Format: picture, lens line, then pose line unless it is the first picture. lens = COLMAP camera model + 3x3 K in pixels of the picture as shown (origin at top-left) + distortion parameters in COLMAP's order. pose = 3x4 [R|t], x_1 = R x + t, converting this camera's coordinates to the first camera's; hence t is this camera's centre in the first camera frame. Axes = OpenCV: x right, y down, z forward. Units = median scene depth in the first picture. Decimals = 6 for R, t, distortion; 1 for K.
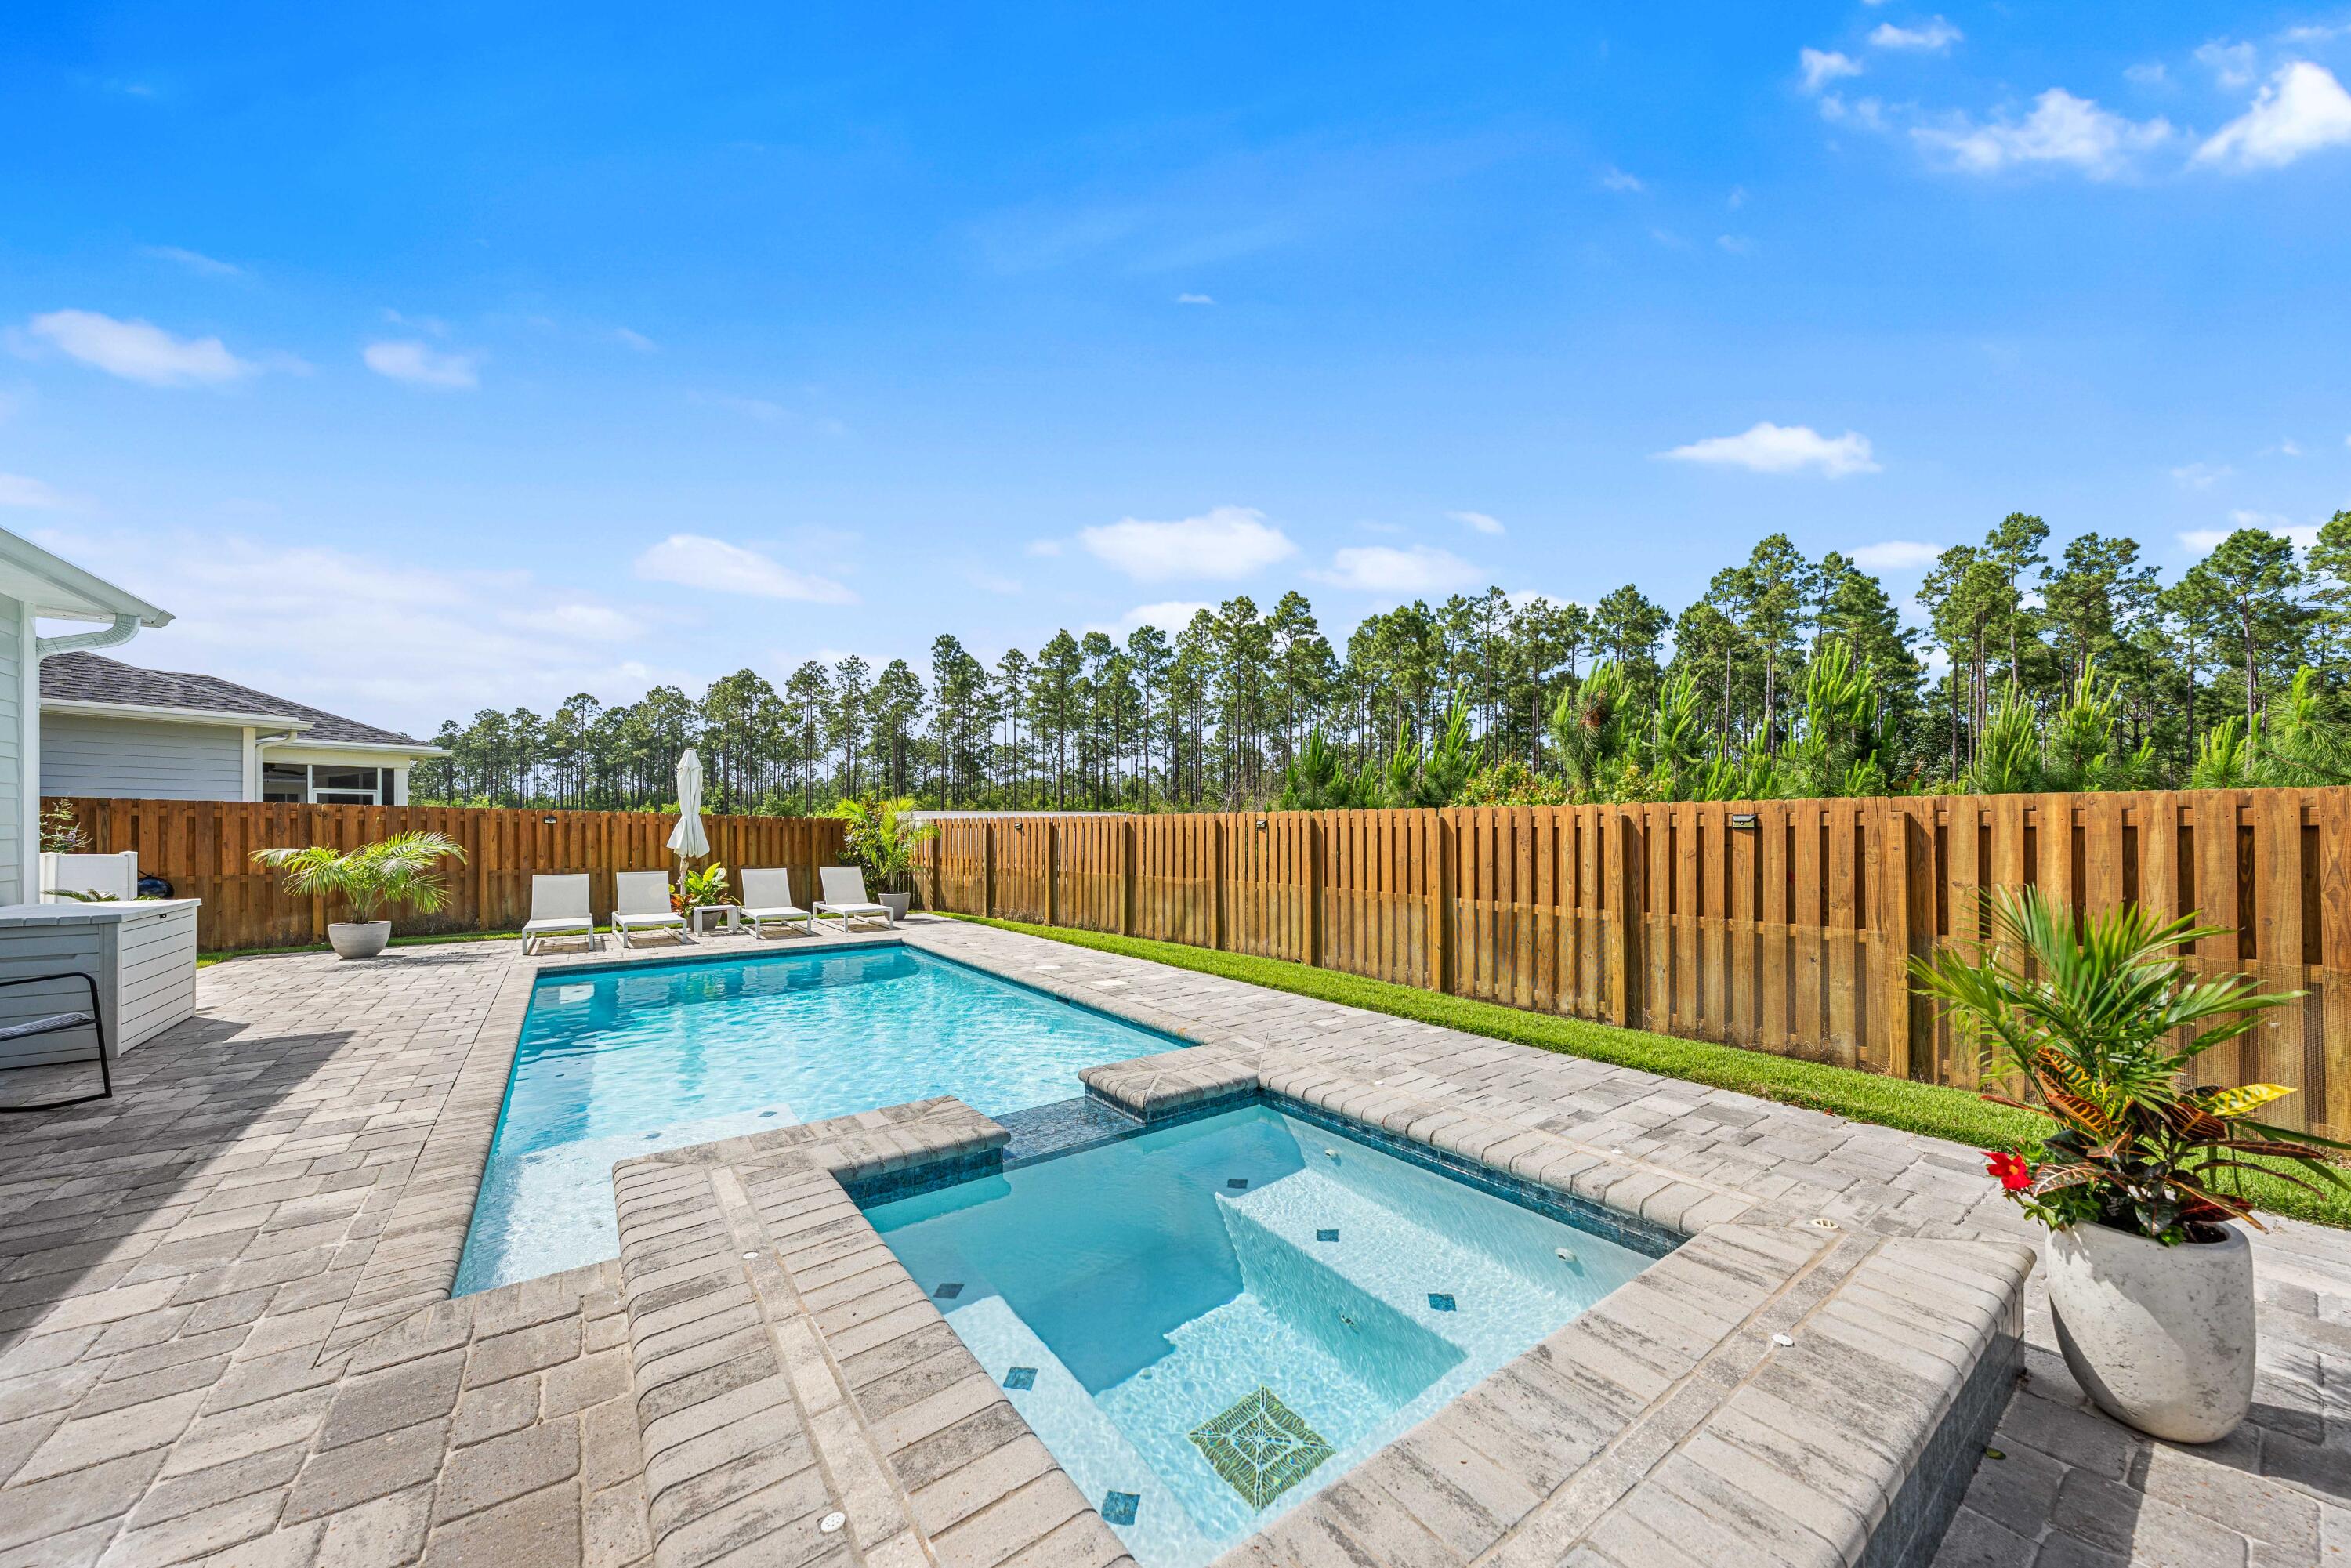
lens RADIAL K [[828.0, 0, 1176.2], [0, 828.0, 822.5], [0, 0, 1]] dist [0.000334, -0.002648]
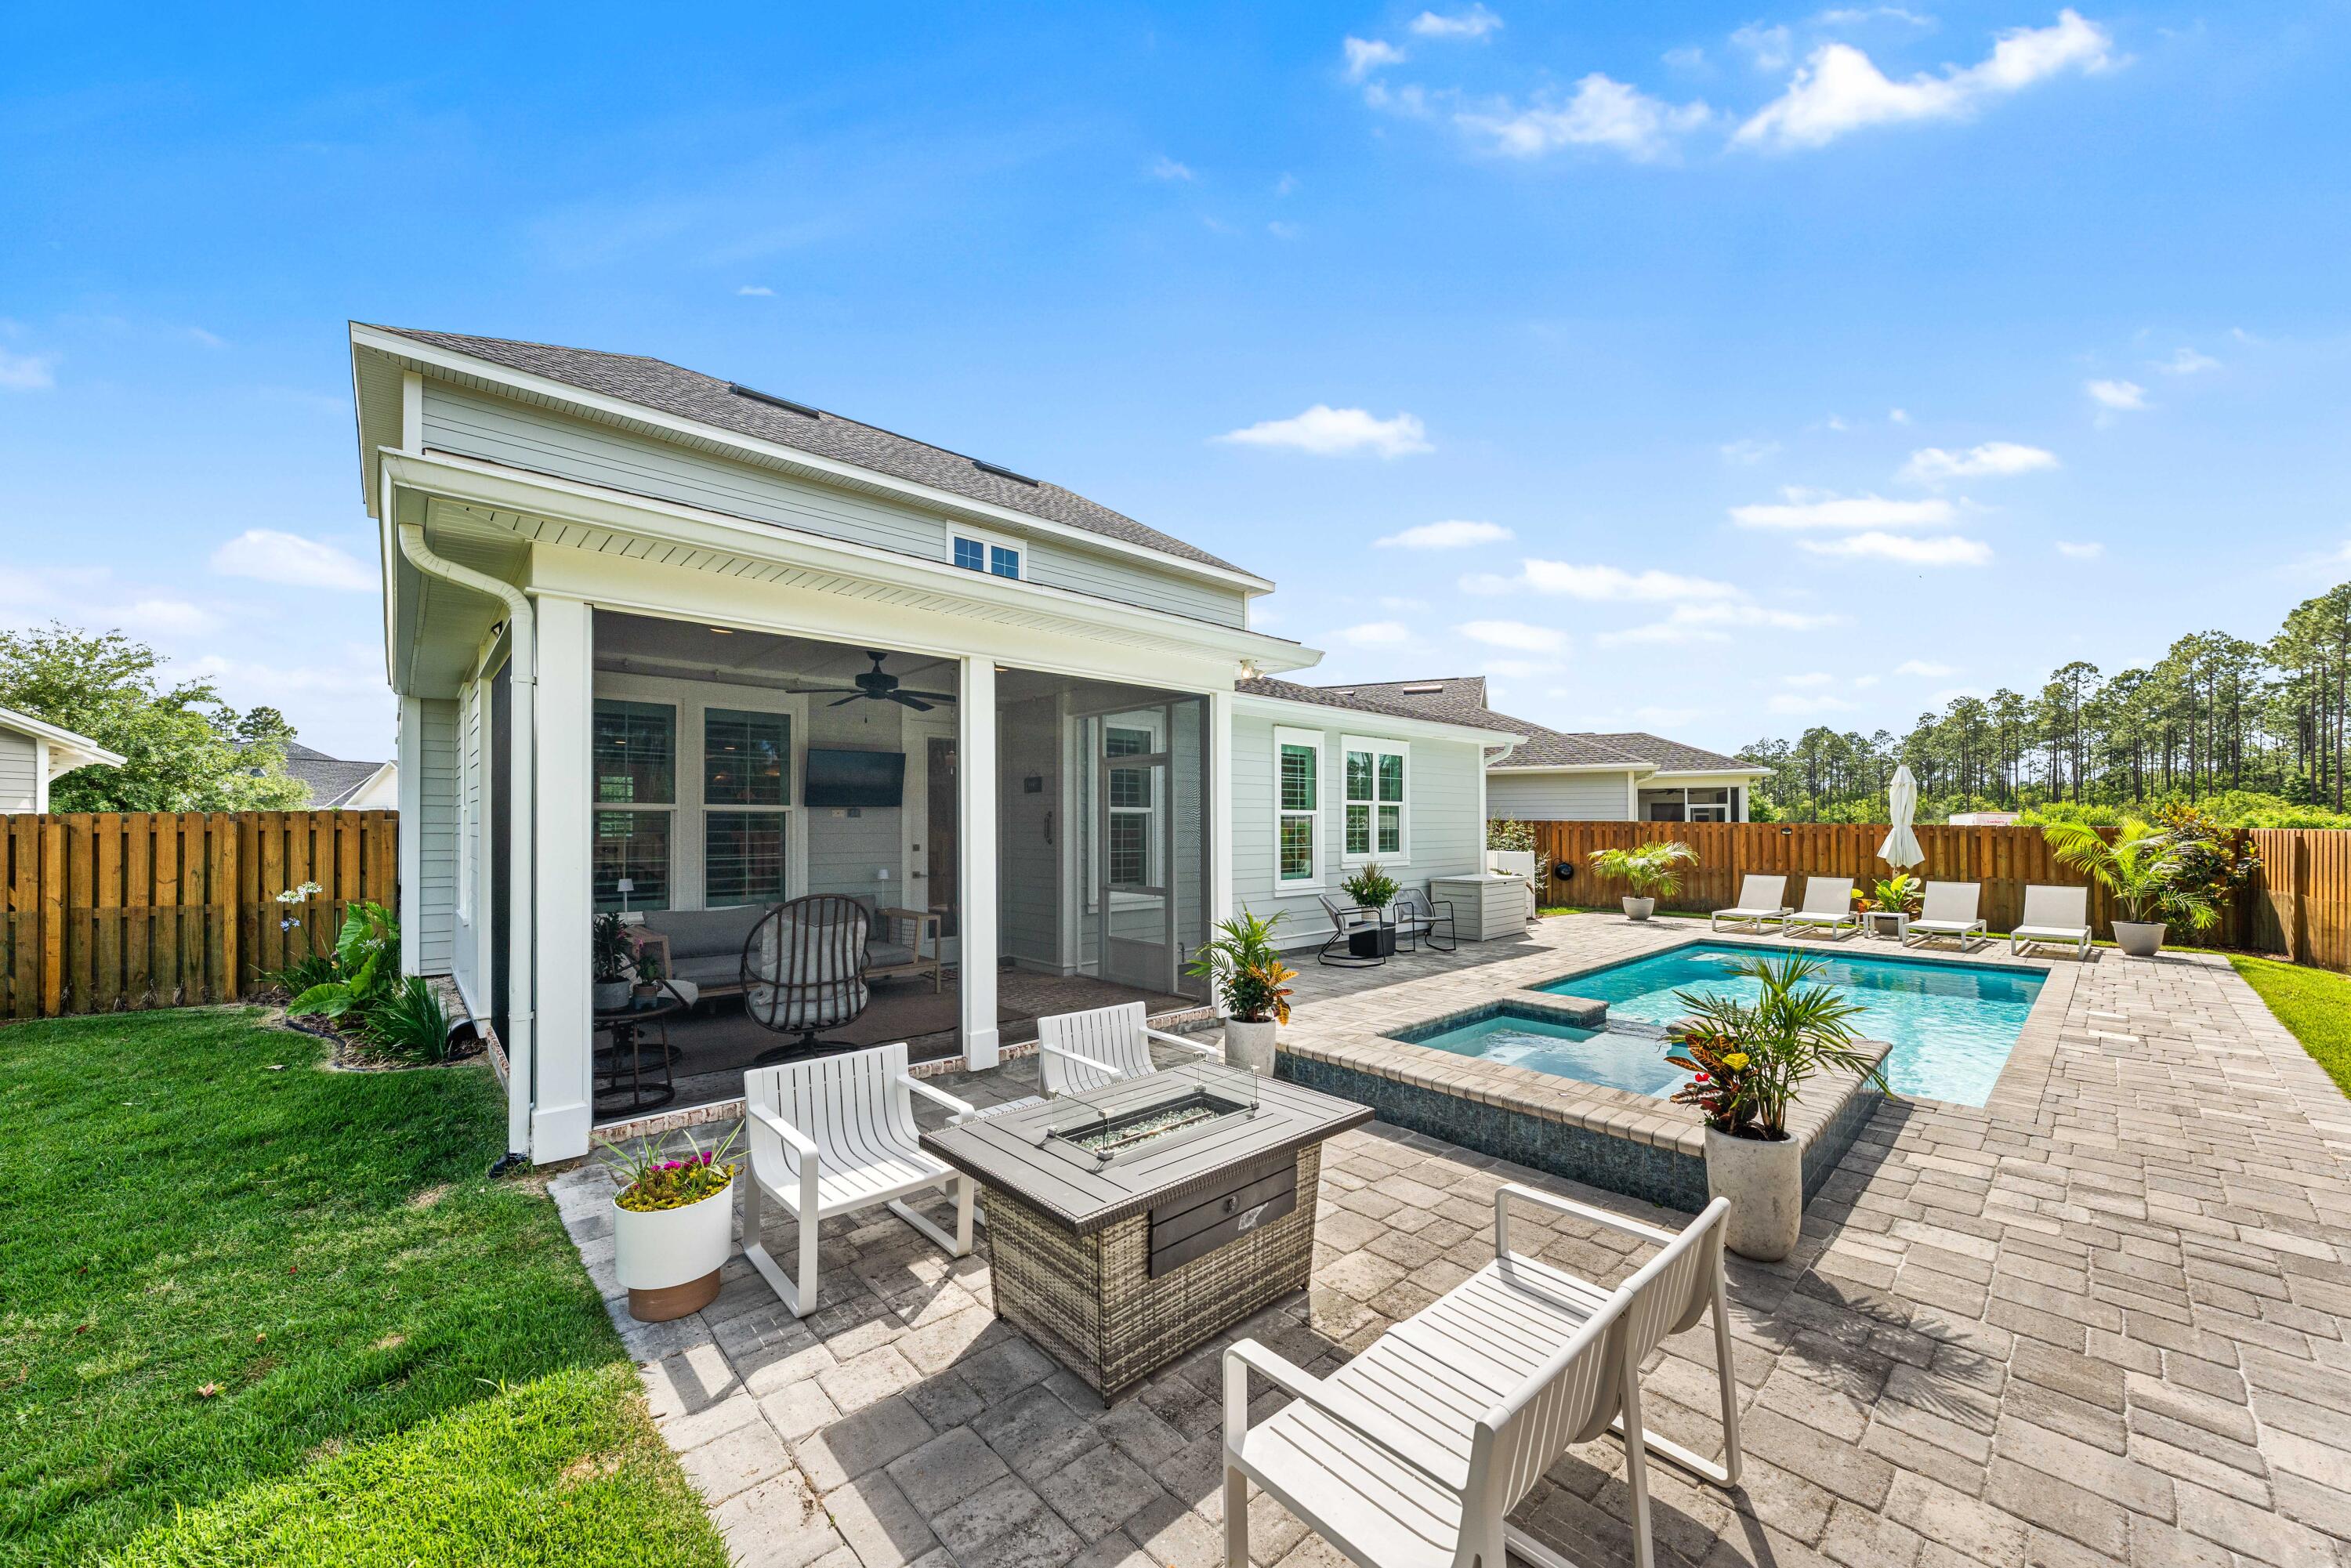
lens RADIAL K [[856.0, 0, 1176.0], [0, 856.0, 807.9], [0, 0, 1]] dist [0.001228, 0.000514]
pose [[0.109904, -0.017239, -0.993793, 0.345222], [0.010237, 0.999816, -0.016211, -0.021549], [0.993890, -0.008392, 0.110060, -0.046158]]
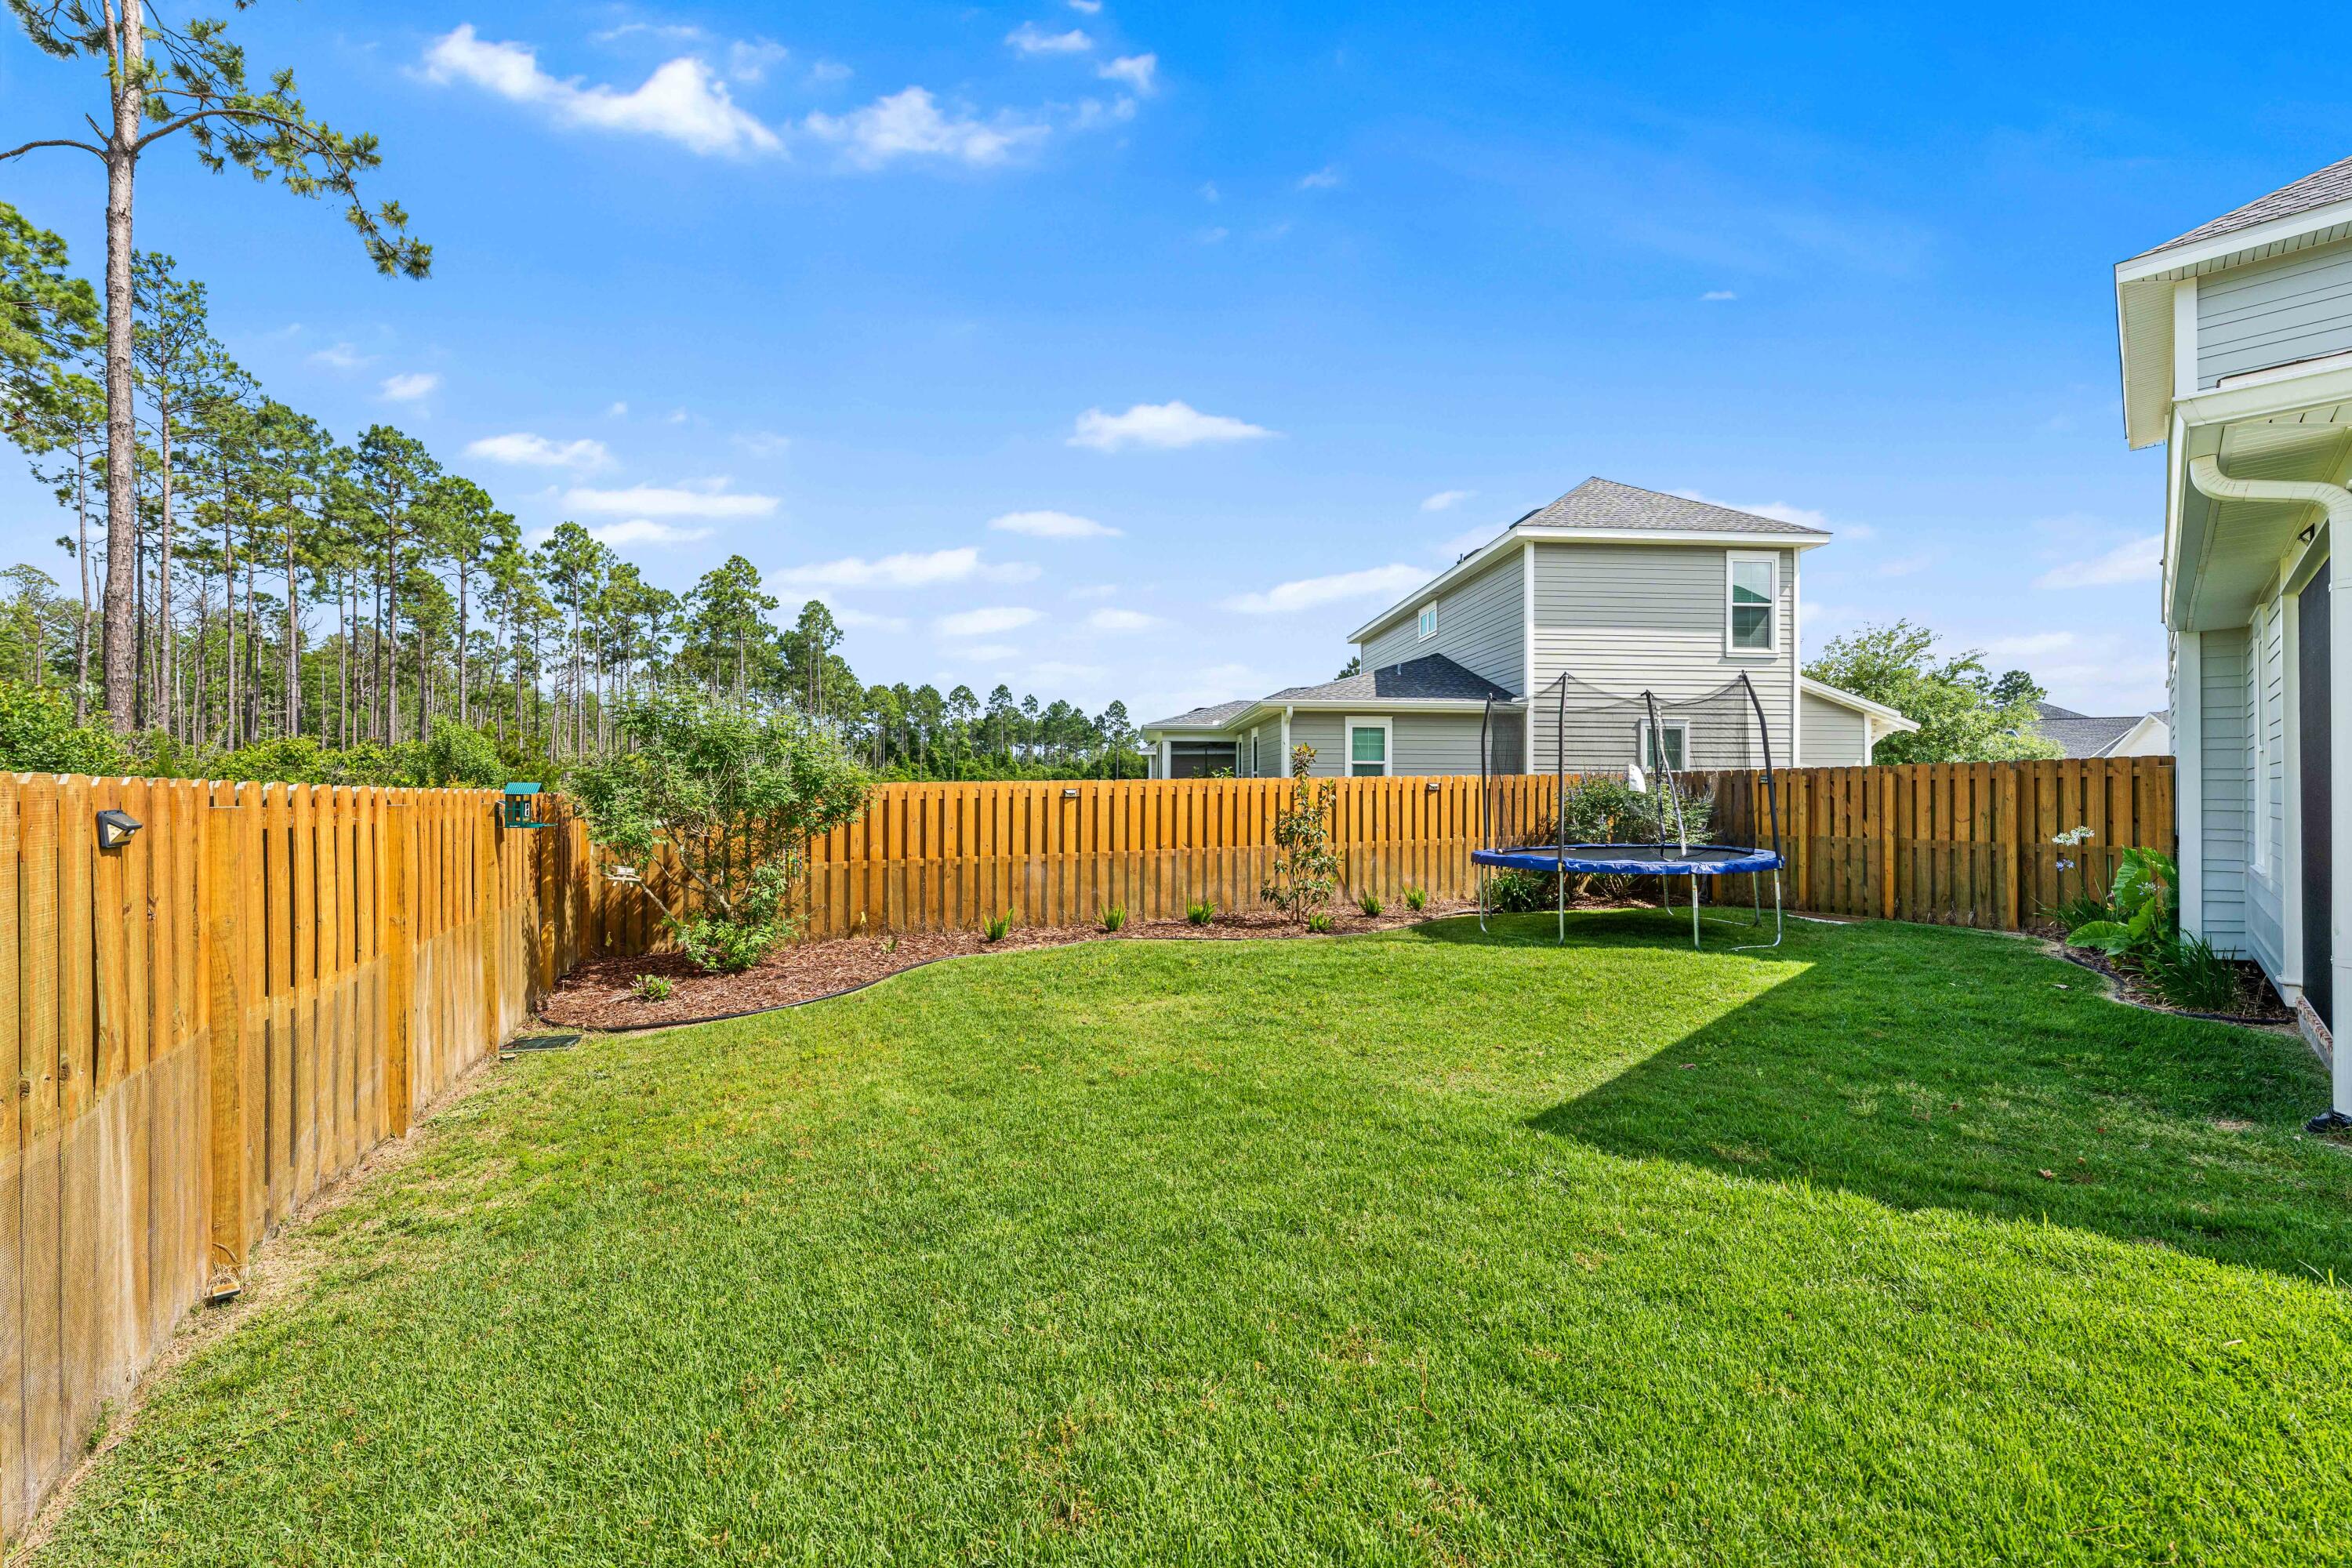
lens RADIAL K [[908.1, 0, 1182.5], [0, 908.1, 787.0], [0, 0, 1]] dist [-0.000529, 0.000343]
pose [[-0.992605, 0.000162, -0.121393, 0.411216], [0.001029, 0.999974, -0.007083, -0.010110], [0.121389, -0.007155, -0.992579, -0.007035]]
